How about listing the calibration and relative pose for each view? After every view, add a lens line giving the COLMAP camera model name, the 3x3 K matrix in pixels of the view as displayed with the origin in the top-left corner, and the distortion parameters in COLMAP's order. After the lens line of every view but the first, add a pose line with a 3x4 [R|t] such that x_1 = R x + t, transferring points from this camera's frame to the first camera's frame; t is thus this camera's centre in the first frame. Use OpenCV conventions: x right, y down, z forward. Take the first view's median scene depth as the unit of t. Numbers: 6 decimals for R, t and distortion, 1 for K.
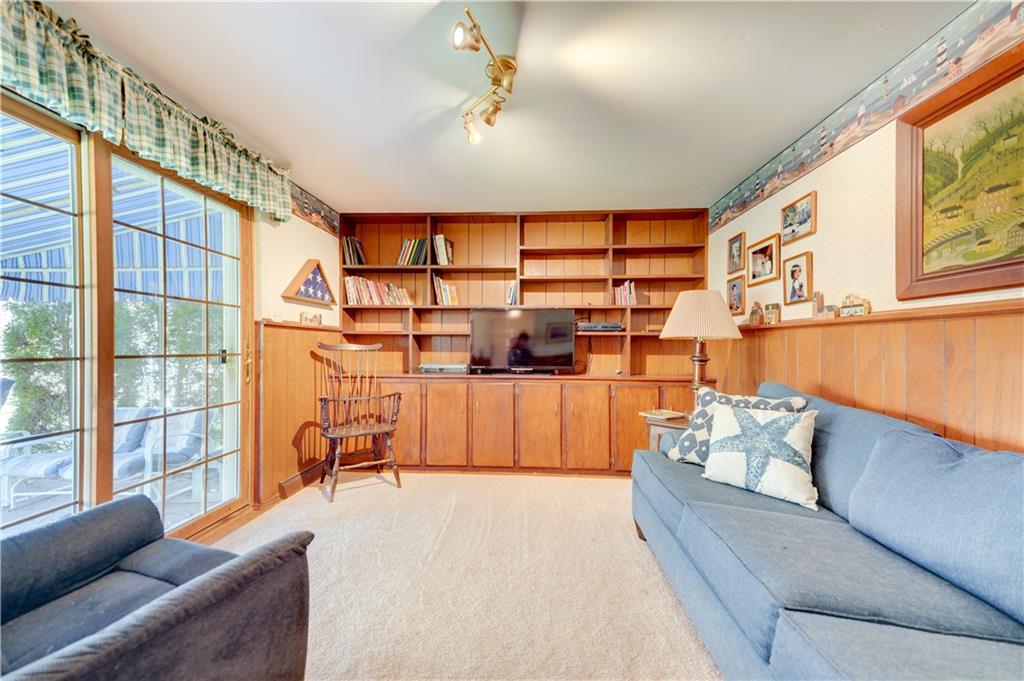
lens RADIAL K [[409.8, 0, 513.9], [0, 409.8, 347.3], [0, 0, 1]] dist [0.020630, -0.000001]
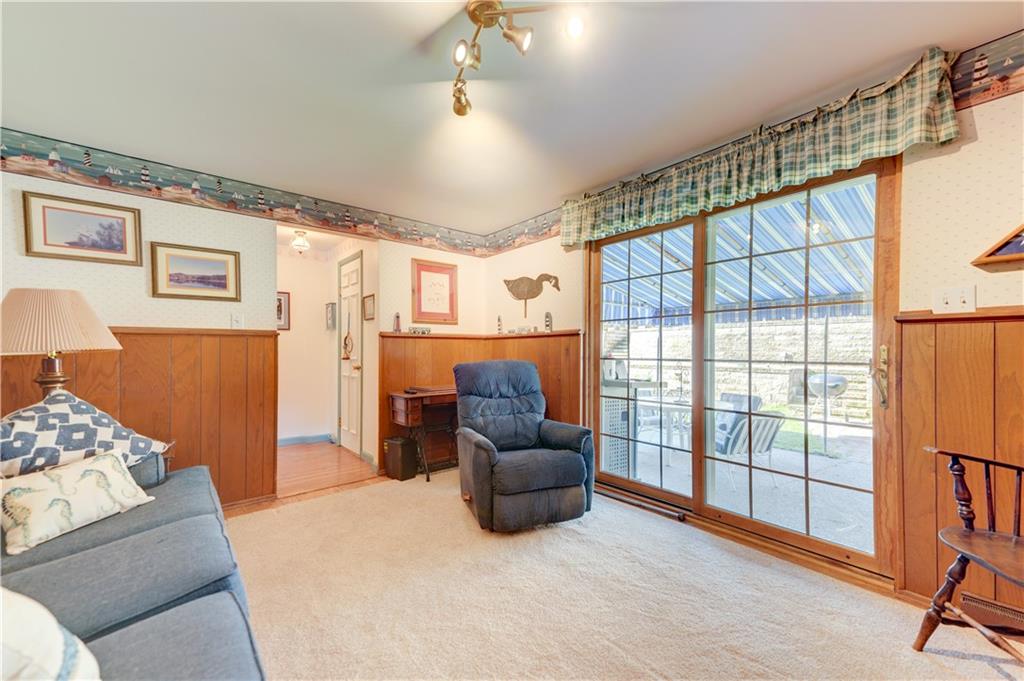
lens RADIAL K [[409.8, 0, 513.9], [0, 409.8, 347.3], [0, 0, 1]] dist [0.020630, -0.000001]
pose [[-0.740699, 0.000426, -0.671837, 0.329426], [0.000779, 1.000000, -0.000225, -0.014480], [0.671836, -0.000690, -0.740699, 1.141985]]
